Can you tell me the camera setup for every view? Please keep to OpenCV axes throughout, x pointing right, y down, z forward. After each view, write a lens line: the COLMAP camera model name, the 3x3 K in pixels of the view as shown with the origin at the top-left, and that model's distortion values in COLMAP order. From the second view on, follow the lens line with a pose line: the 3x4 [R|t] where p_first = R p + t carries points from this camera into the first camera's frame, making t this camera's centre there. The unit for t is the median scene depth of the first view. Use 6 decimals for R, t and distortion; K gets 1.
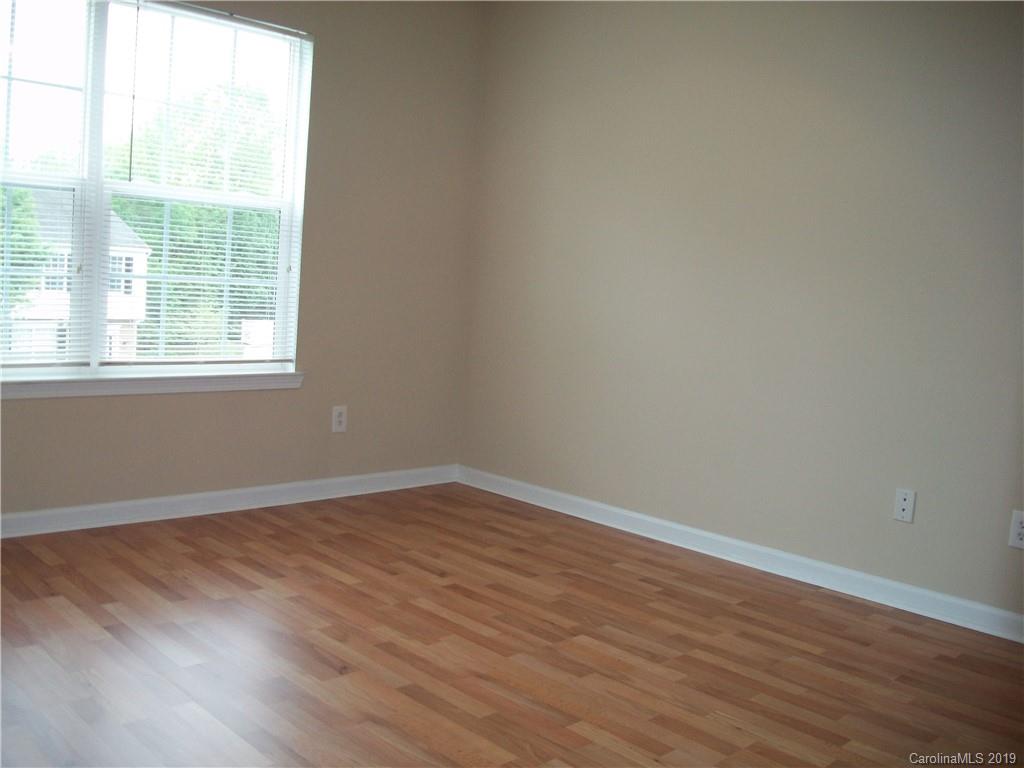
lens RADIAL K [[981.9, 0, 524.4], [0, 981.9, 387.3], [0, 0, 1]] dist [-0.146985, 0.078087]
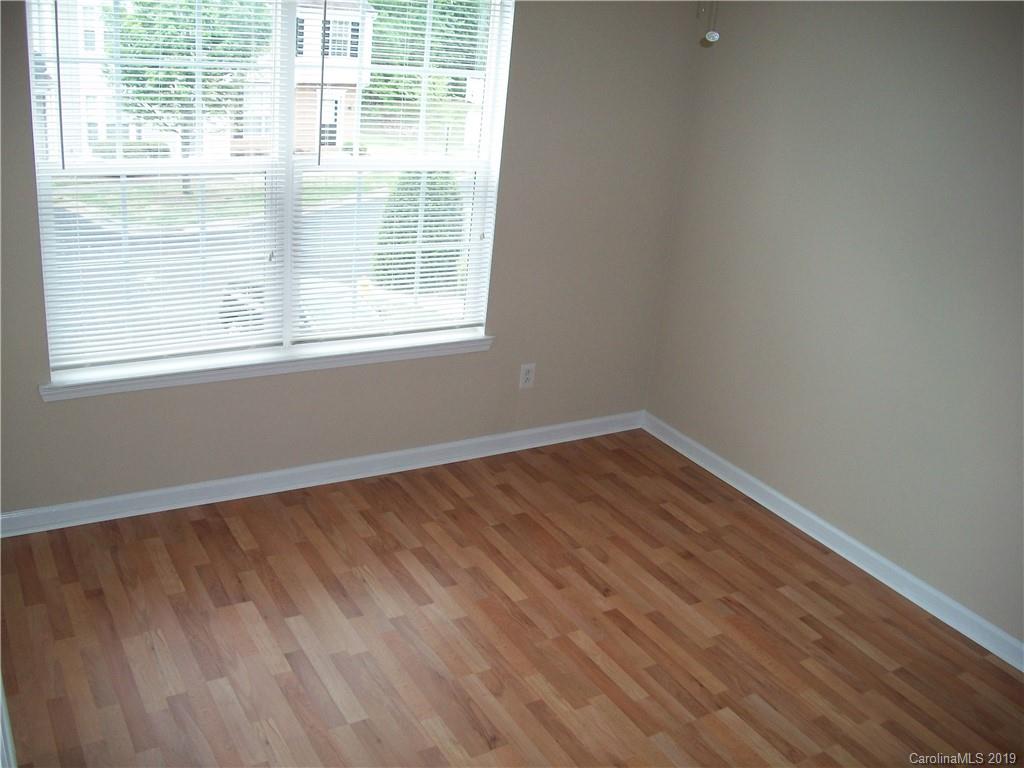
lens RADIAL K [[981.9, 0, 524.4], [0, 981.9, 387.3], [0, 0, 1]] dist [-0.146985, 0.078087]
pose [[0.973017, 0.109241, -0.203235, 0.017127], [-0.055932, 0.966221, 0.251574, -0.266636], [0.223852, -0.233418, 0.946259, 0.057033]]
